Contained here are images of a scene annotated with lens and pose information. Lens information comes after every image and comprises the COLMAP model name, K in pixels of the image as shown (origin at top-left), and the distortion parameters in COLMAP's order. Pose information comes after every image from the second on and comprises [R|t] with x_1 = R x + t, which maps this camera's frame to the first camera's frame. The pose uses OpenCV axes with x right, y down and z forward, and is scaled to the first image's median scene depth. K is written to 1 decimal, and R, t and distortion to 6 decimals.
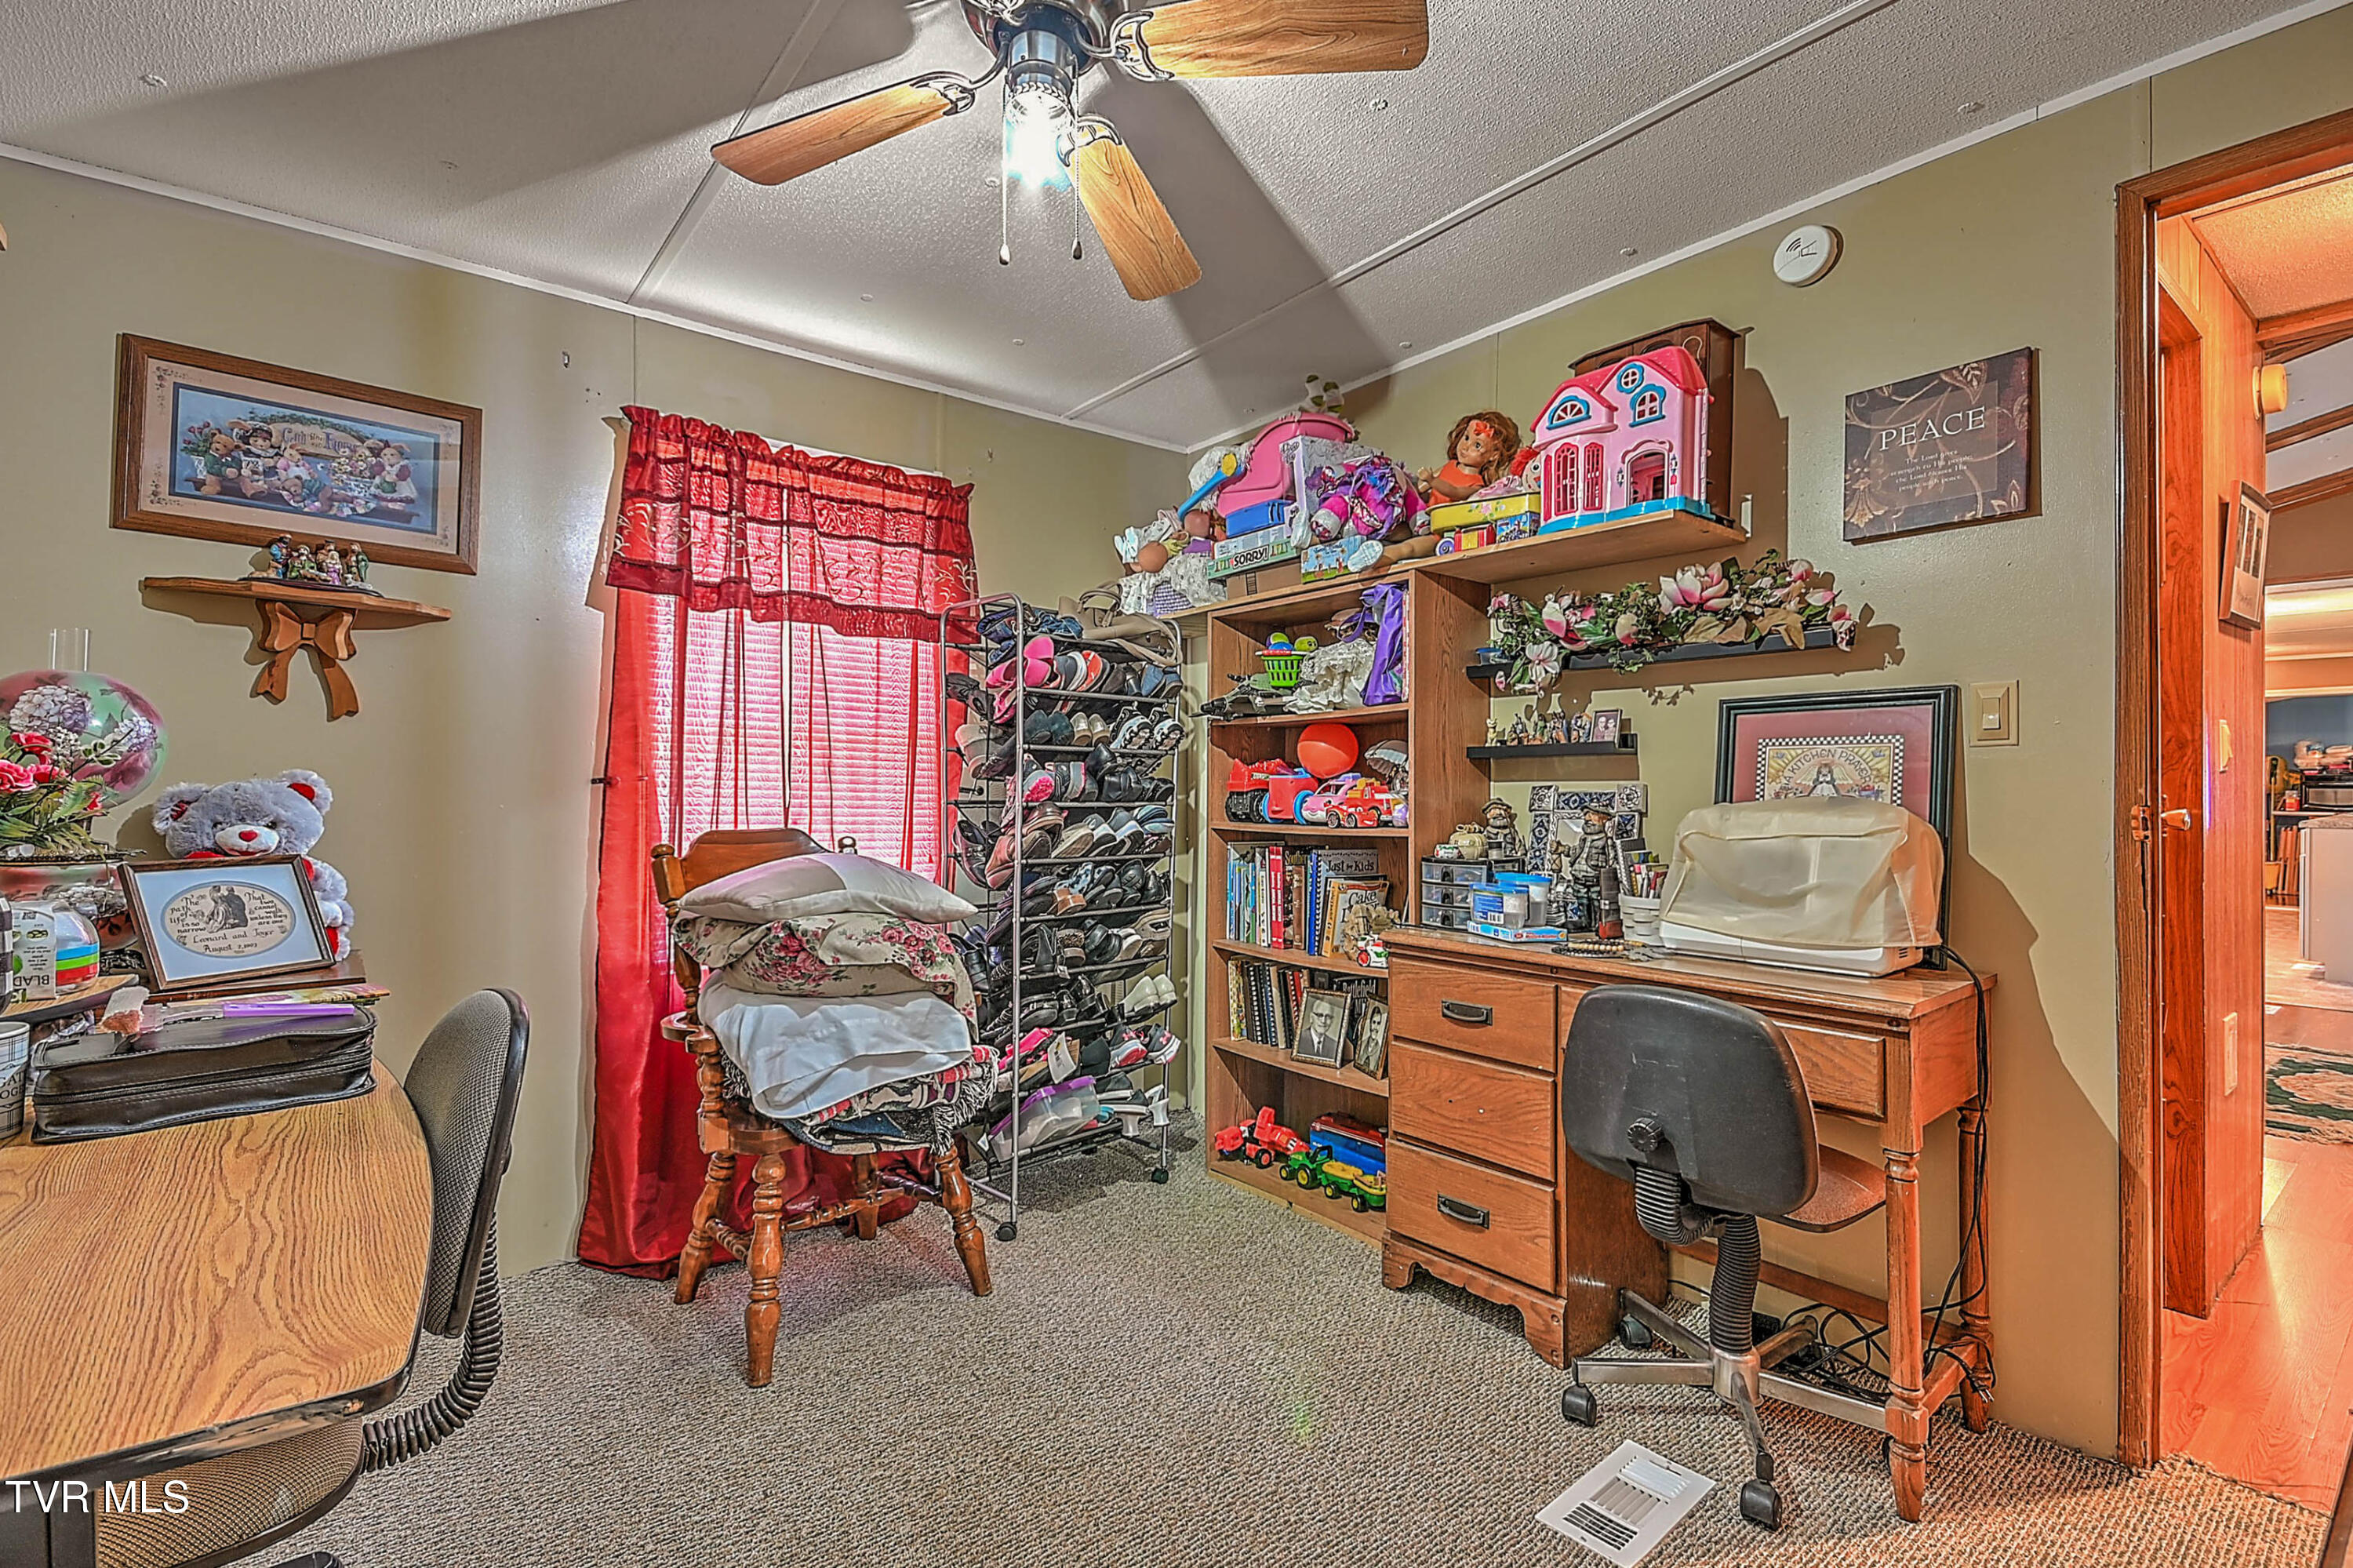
lens RADIAL K [[1070.2, 0, 1188.4], [0, 1070.2, 784.0], [0, 0, 1]] dist [0.013231, -0.002901]
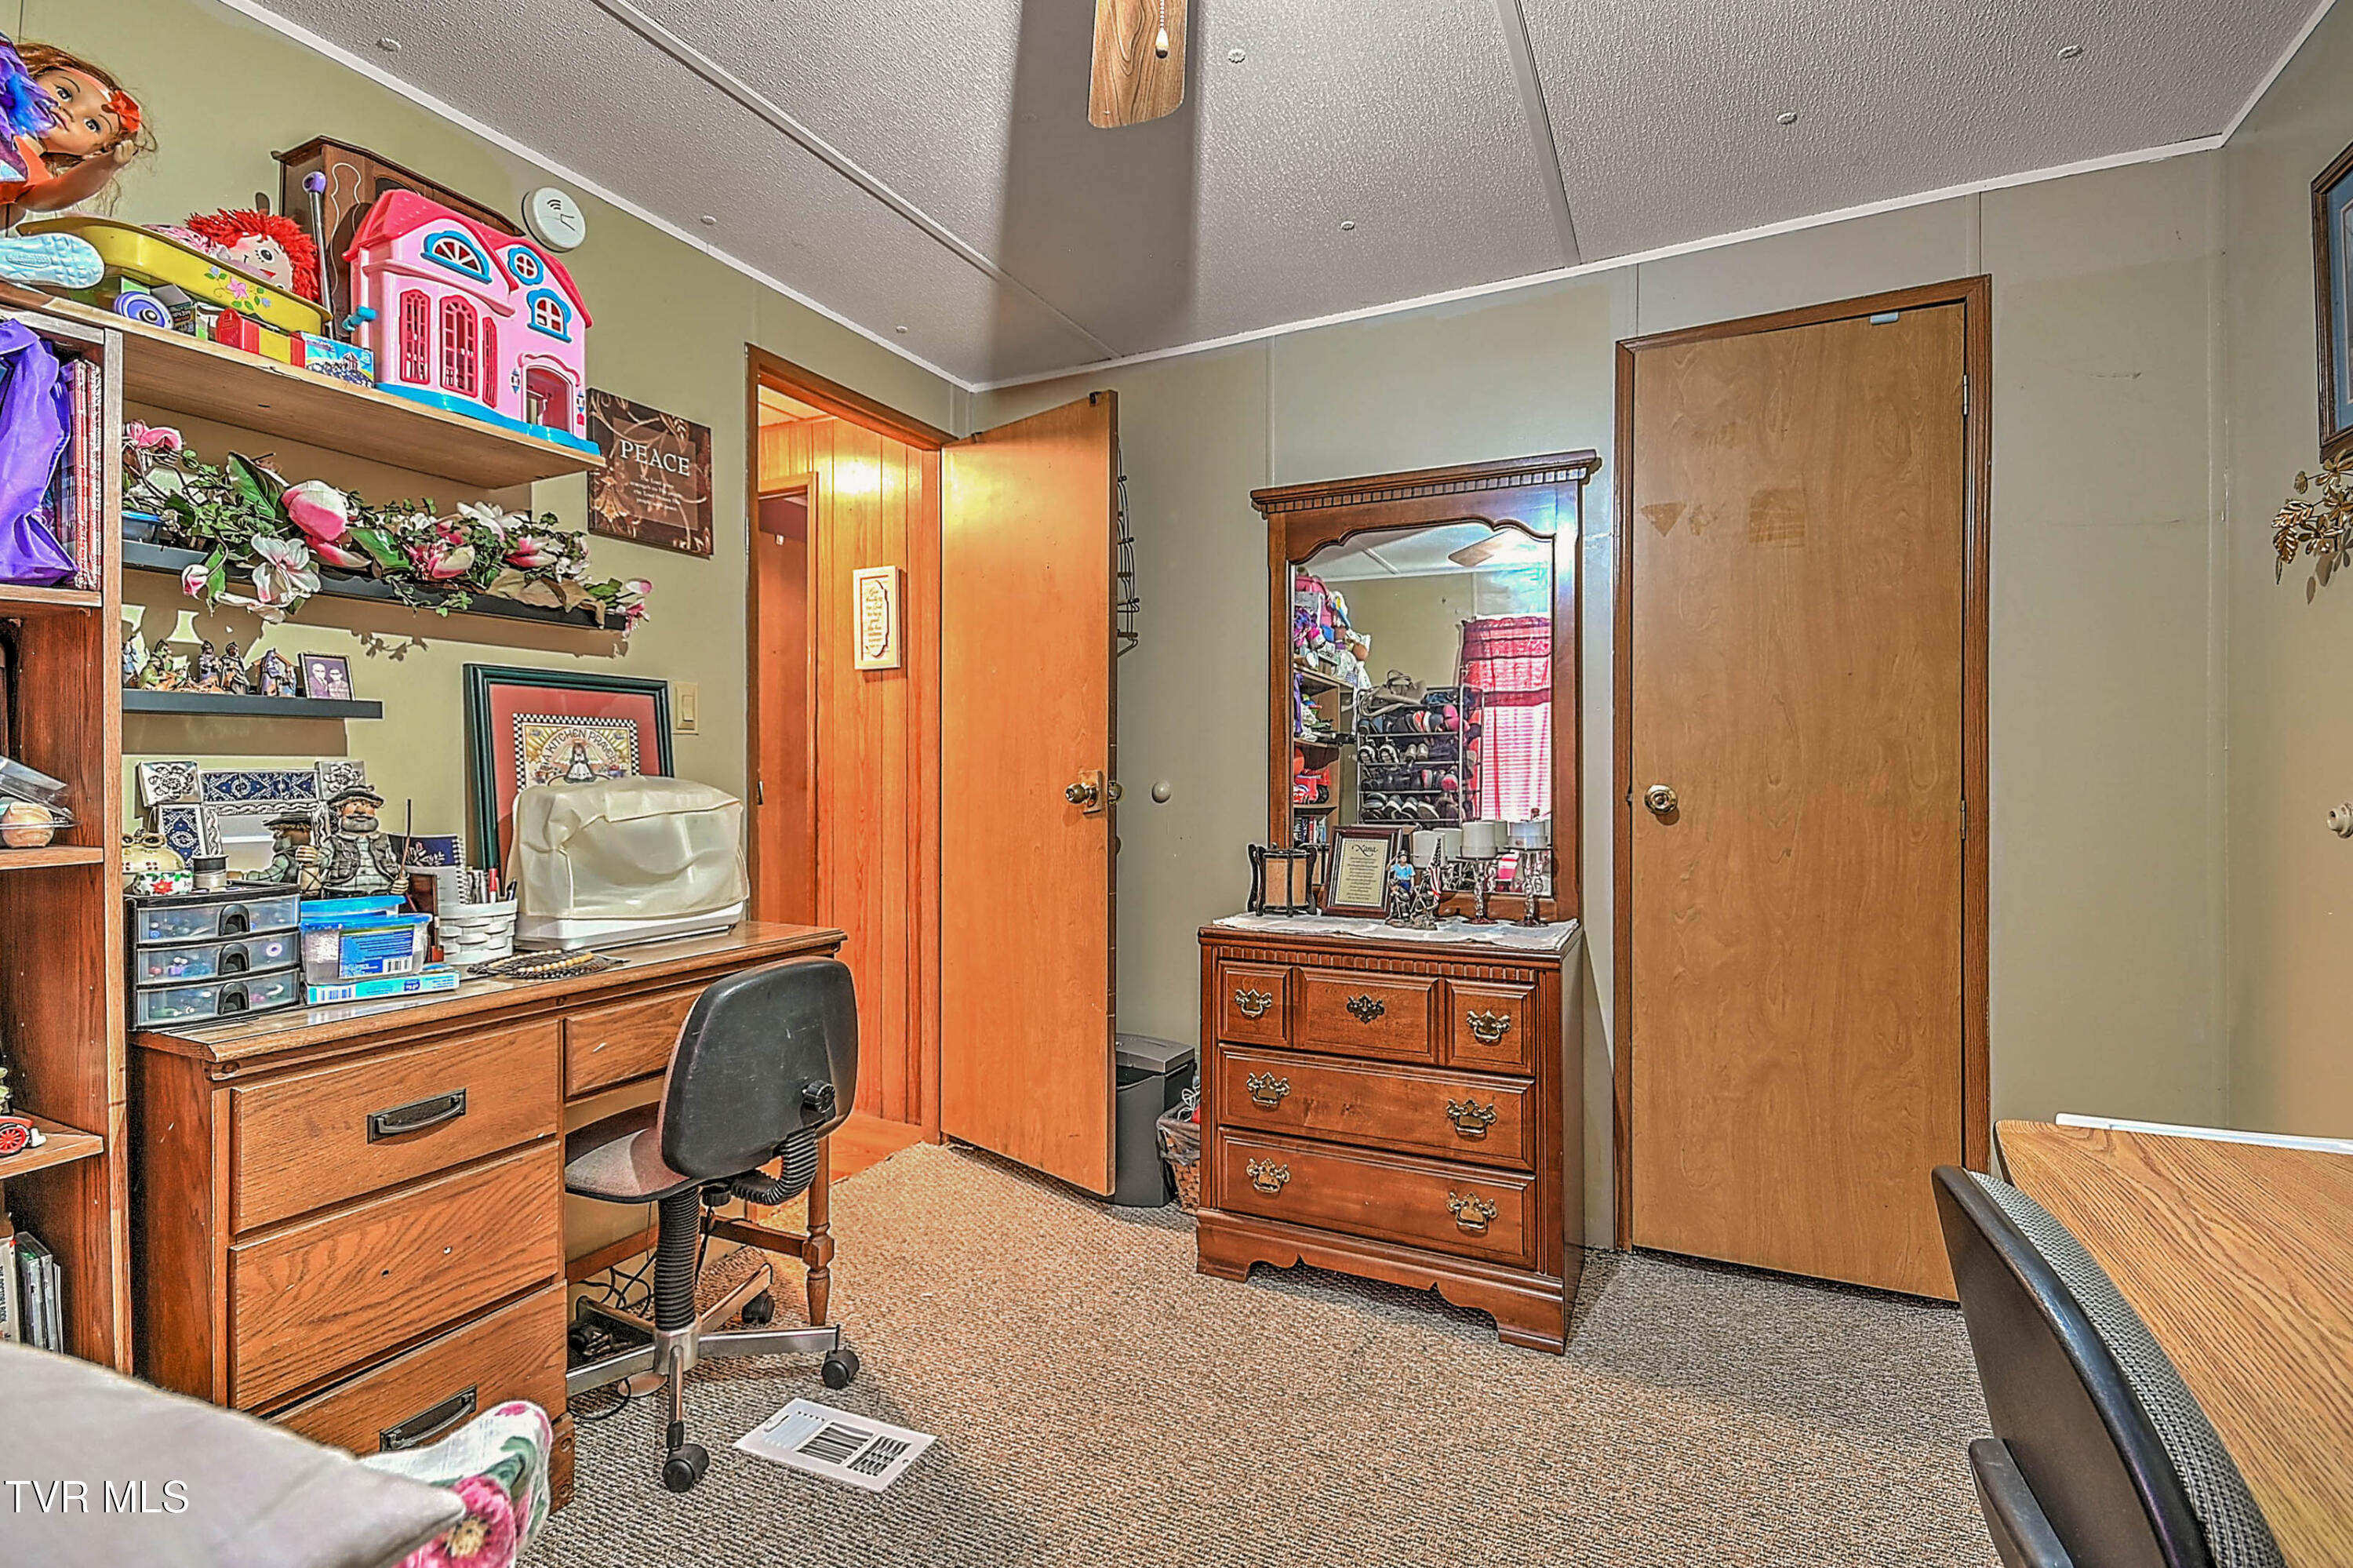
lens RADIAL K [[1070.2, 0, 1167.1], [0, 1070.2, 772.7], [0, 0, 1]] dist [0.013231, -0.002901]
pose [[-0.406172, -0.002422, 0.913793, -0.552313], [-0.007228, 0.999974, -0.000562, 0.004838], [-0.913768, -0.006834, -0.406179, 0.911607]]
